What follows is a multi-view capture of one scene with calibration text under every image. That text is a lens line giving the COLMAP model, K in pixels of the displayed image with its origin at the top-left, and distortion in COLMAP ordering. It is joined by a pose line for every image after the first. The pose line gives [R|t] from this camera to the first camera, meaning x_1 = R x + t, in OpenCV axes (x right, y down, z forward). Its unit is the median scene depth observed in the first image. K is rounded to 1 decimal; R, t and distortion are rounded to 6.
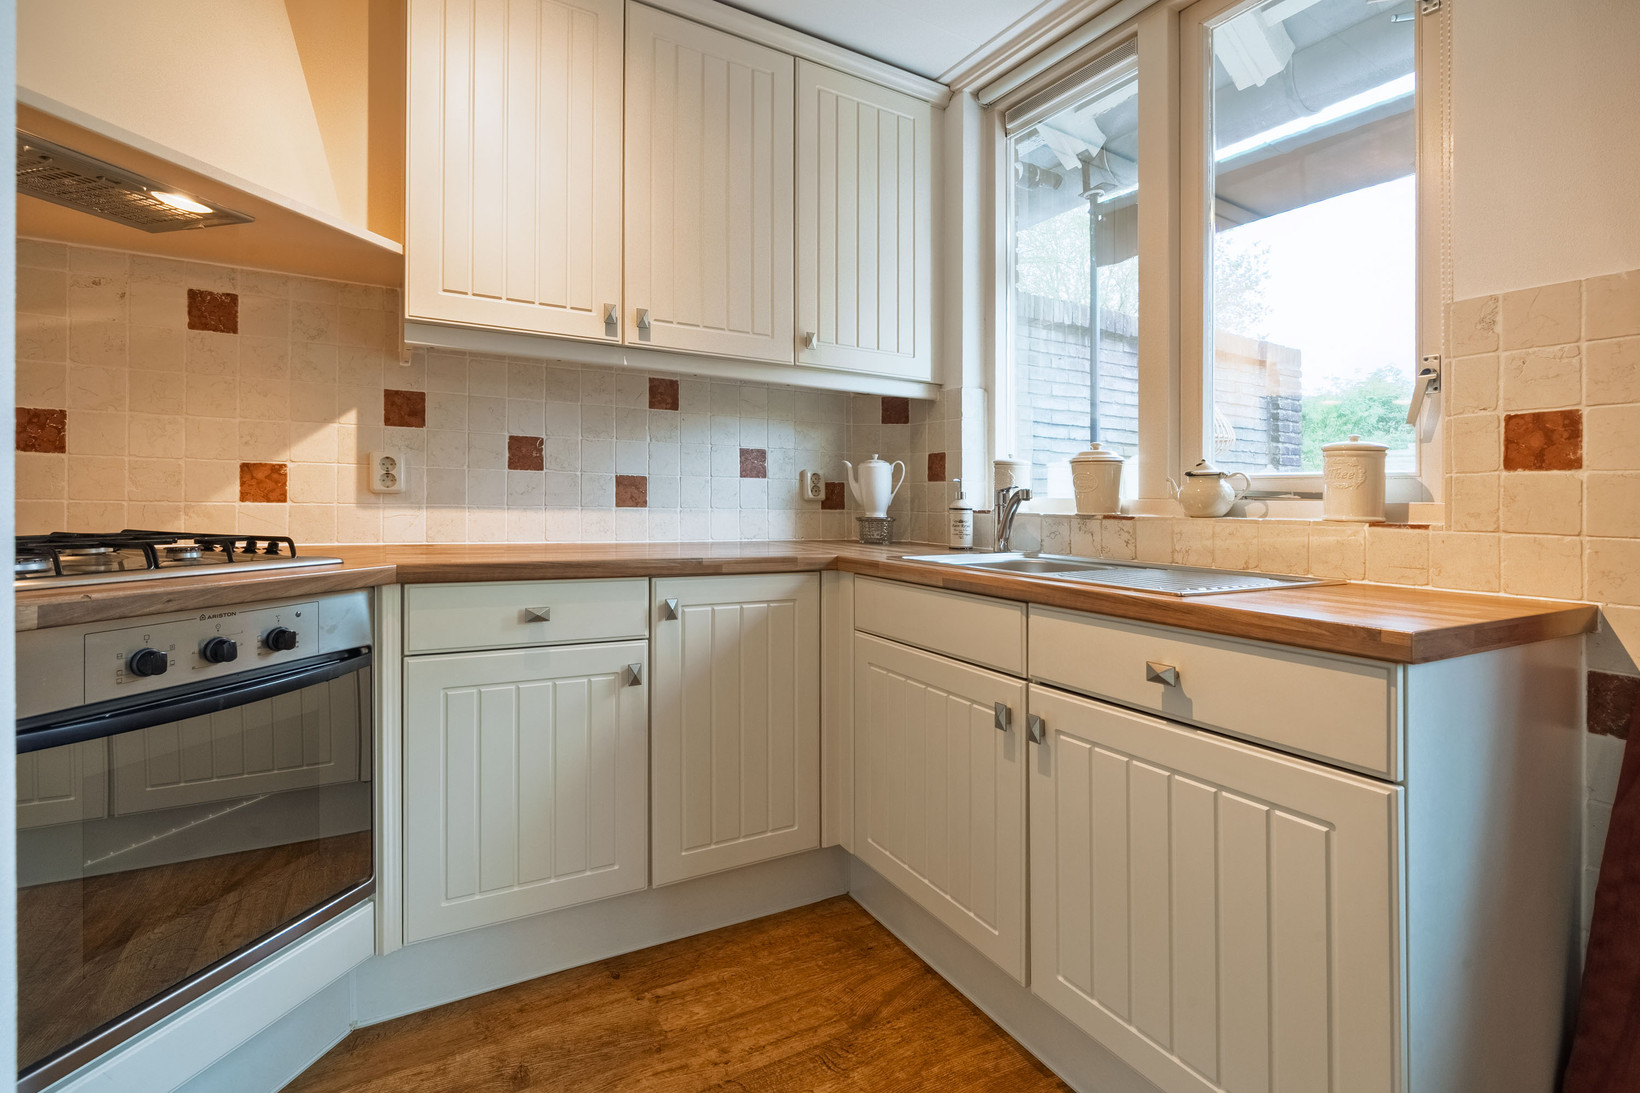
lens RADIAL K [[776.8, 0, 813.4], [0, 776.8, 479.2], [0, 0, 1]] dist [-0.003624, 0.000897]
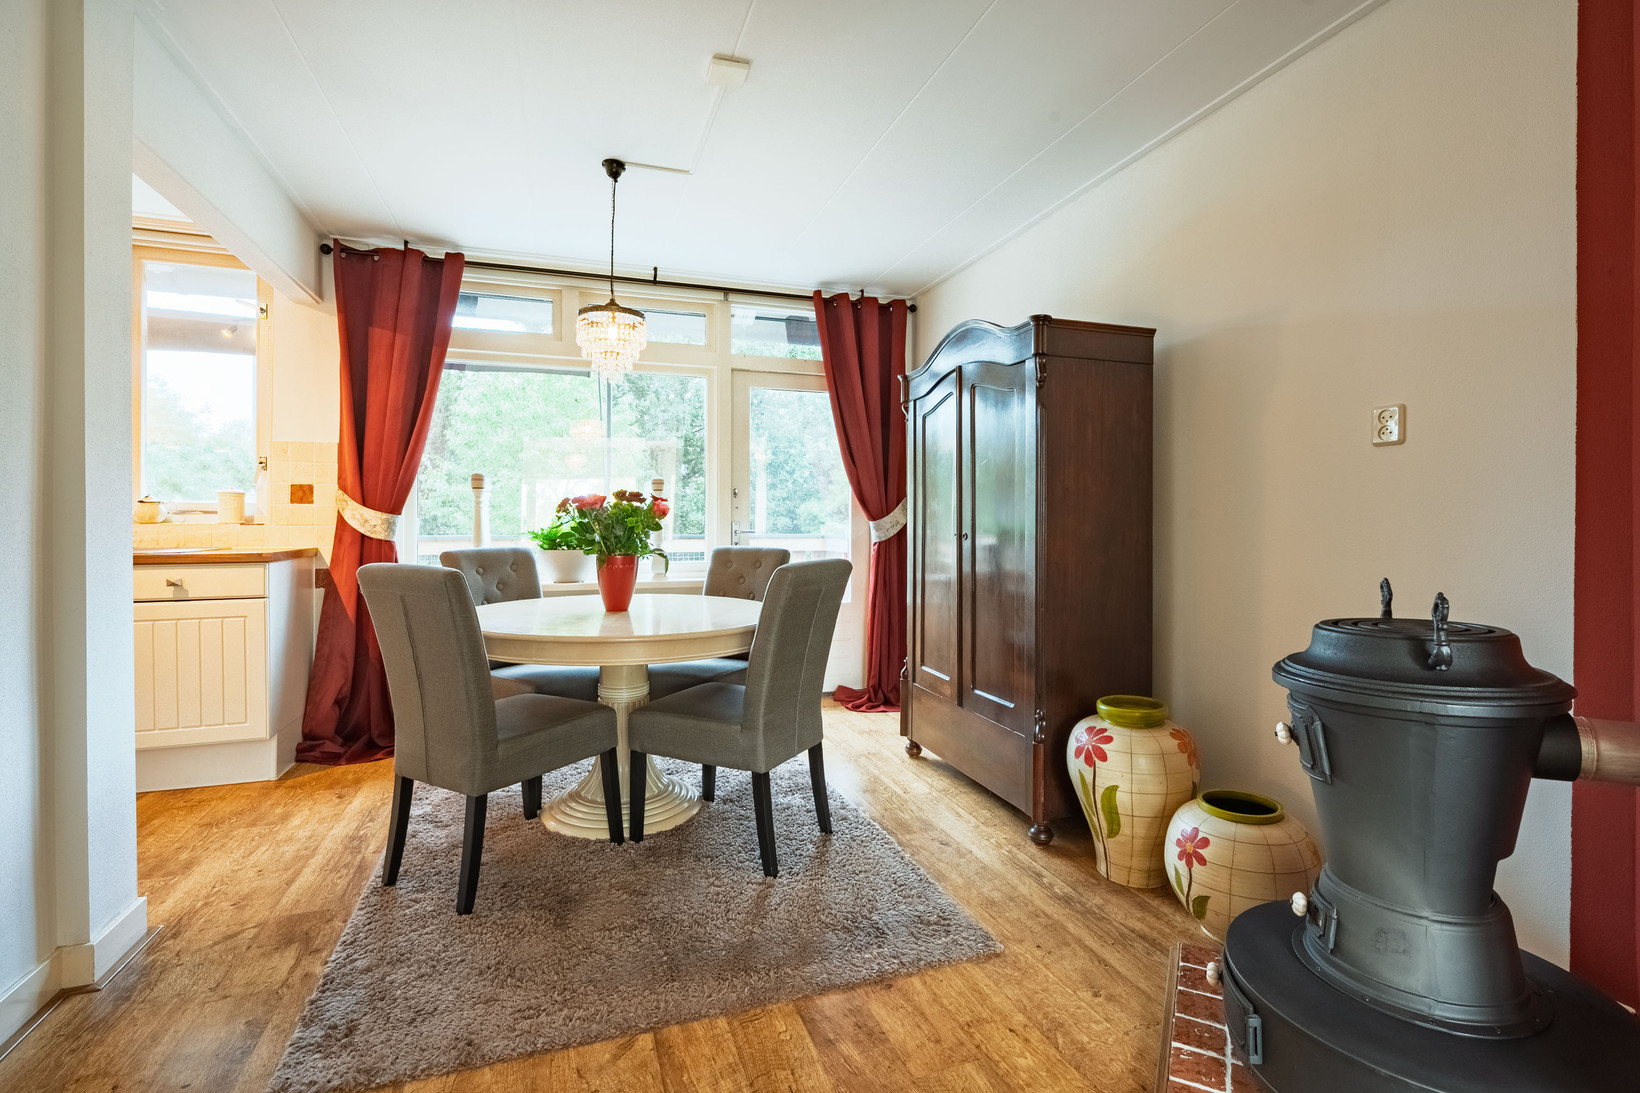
lens RADIAL K [[741.3, 0, 825.2], [0, 741.3, 523.1], [0, 0, 1]] dist [-0.010004, 0.004533]
pose [[0.183610, -0.023508, 0.982718, -0.933761], [-0.022918, 0.999340, 0.028188, -0.040706], [-0.982732, -0.027697, 0.182950, -0.943464]]
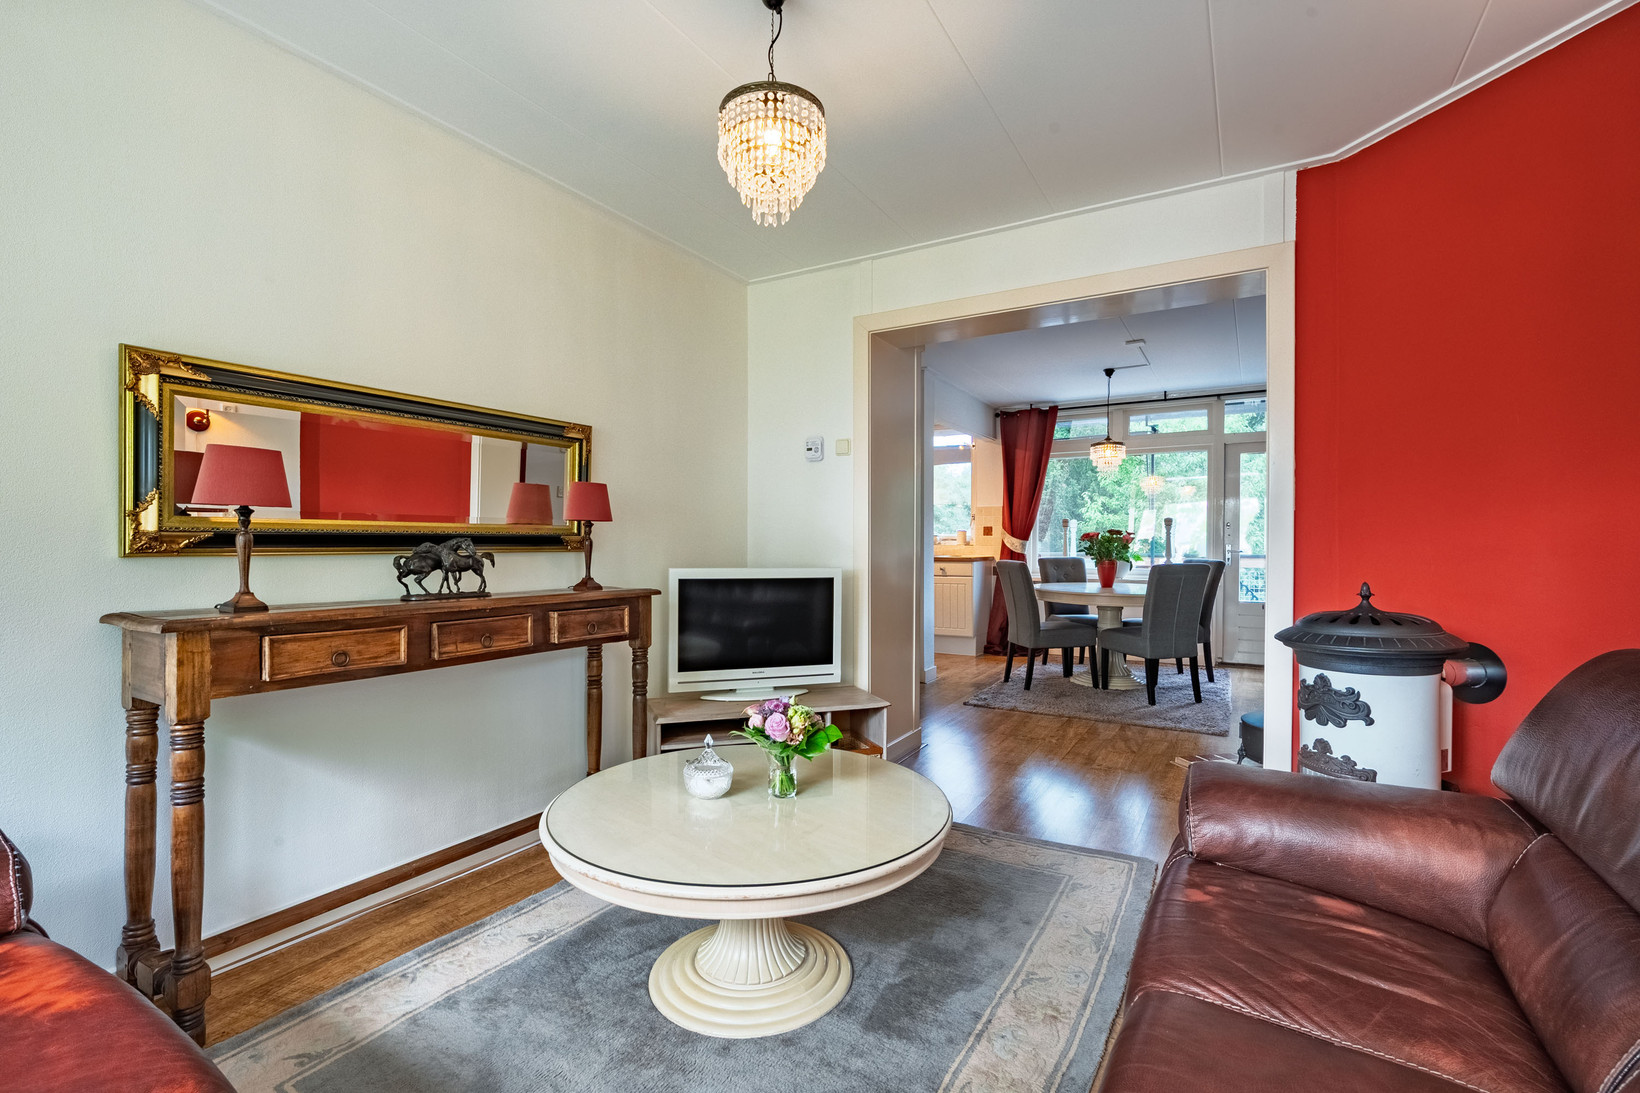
lens RADIAL K [[742.7, 0, 819.9], [0, 742.7, 551.9], [0, 0, 1]] dist [-0.002986, -0.000093]
pose [[0.872605, -0.025507, 0.487760, -2.049259], [0.003463, 0.998933, 0.046043, -0.103919], [-0.488414, -0.038488, 0.871763, -2.306441]]
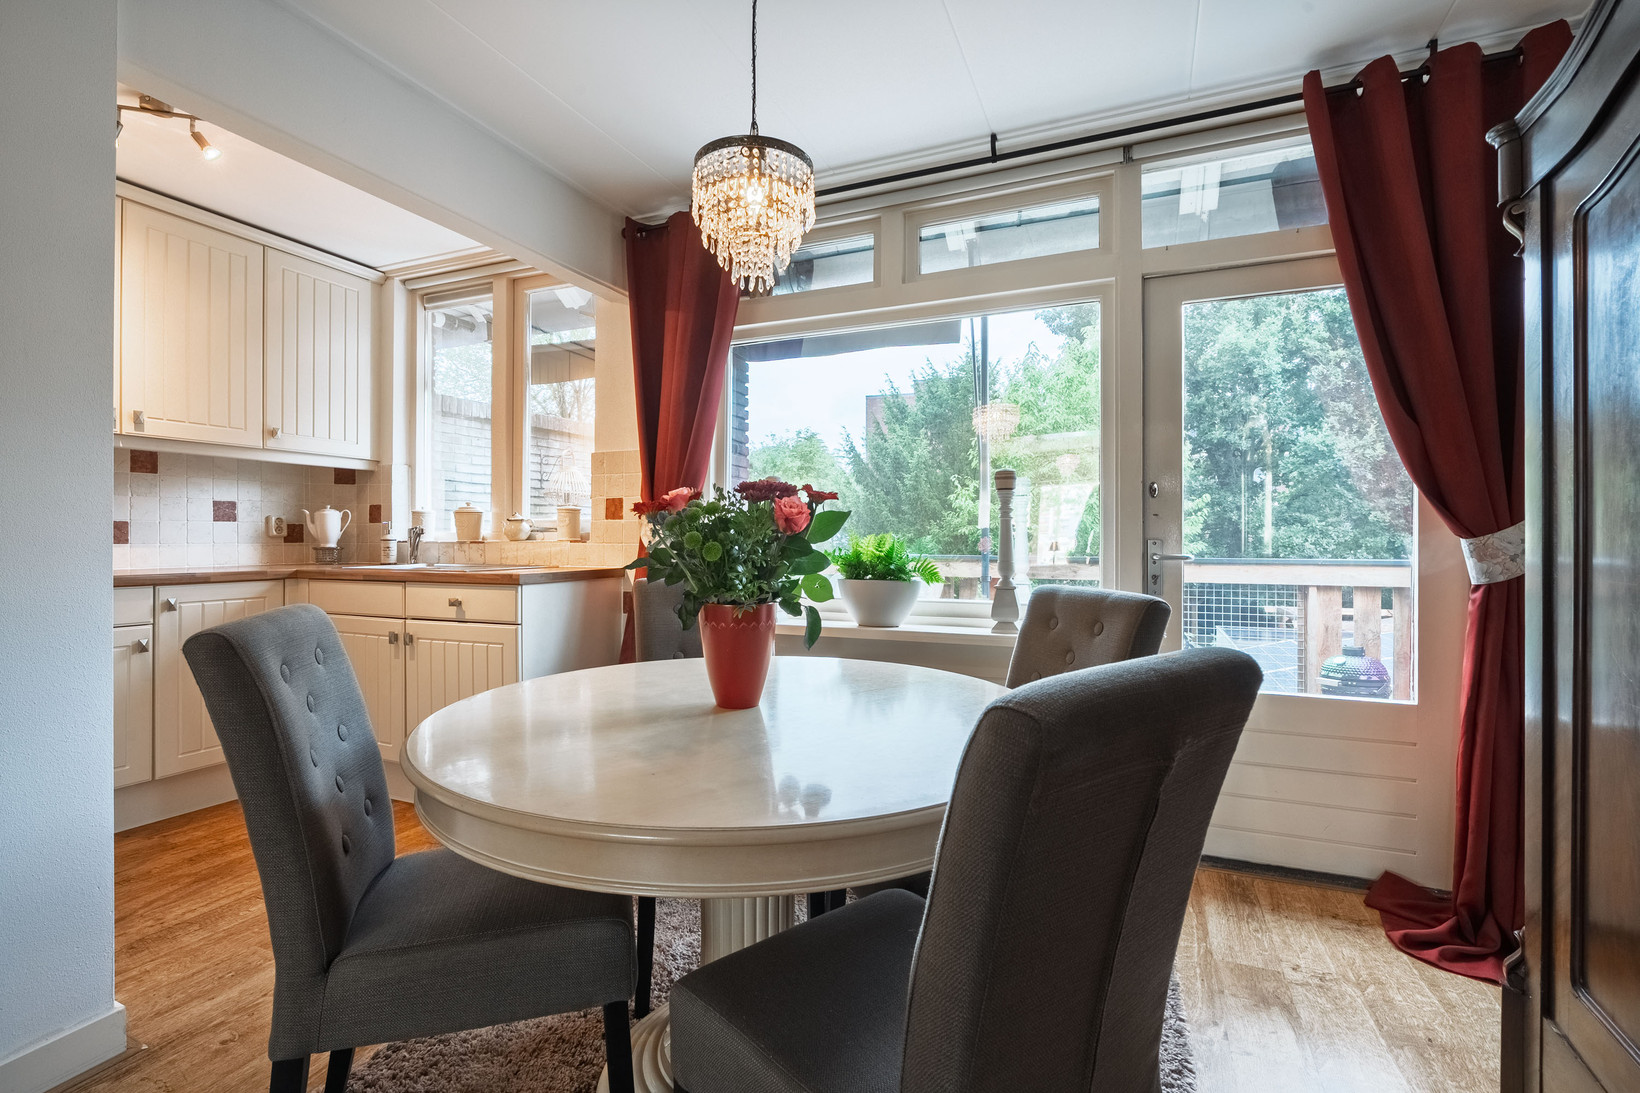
lens RADIAL K [[738.6, 0, 826.2], [0, 738.6, 534.9], [0, 0, 1]] dist [-0.003462, -0.000373]
pose [[0.801310, -0.017310, 0.597998, -0.003132], [0.000239, 0.999590, 0.028615, -0.020334], [-0.598249, -0.022786, 0.800986, -0.957312]]
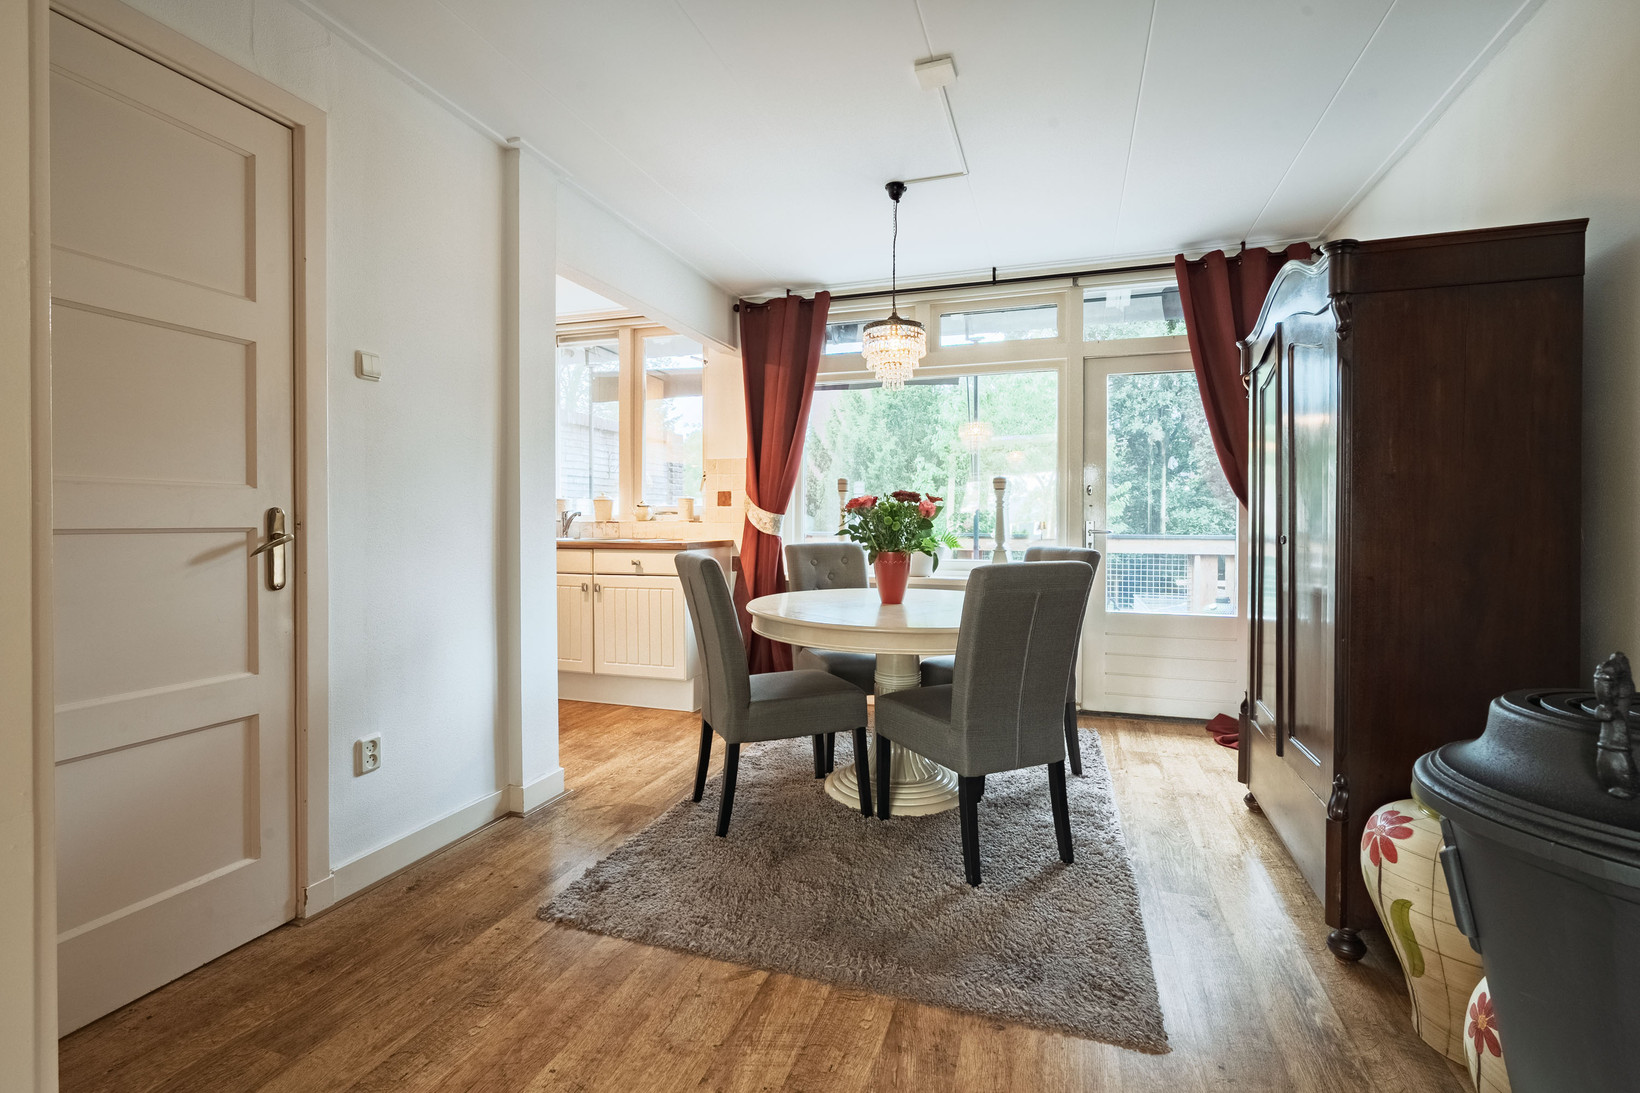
lens RADIAL K [[741.3, 0, 825.2], [0, 741.3, 523.1], [0, 0, 1]] dist [-0.010004, 0.004533]
pose [[0.746758, -0.022776, 0.664705, -0.729067], [-0.004031, 0.999240, 0.038766, -0.046472], [-0.665083, -0.031628, 0.746099, -1.335180]]
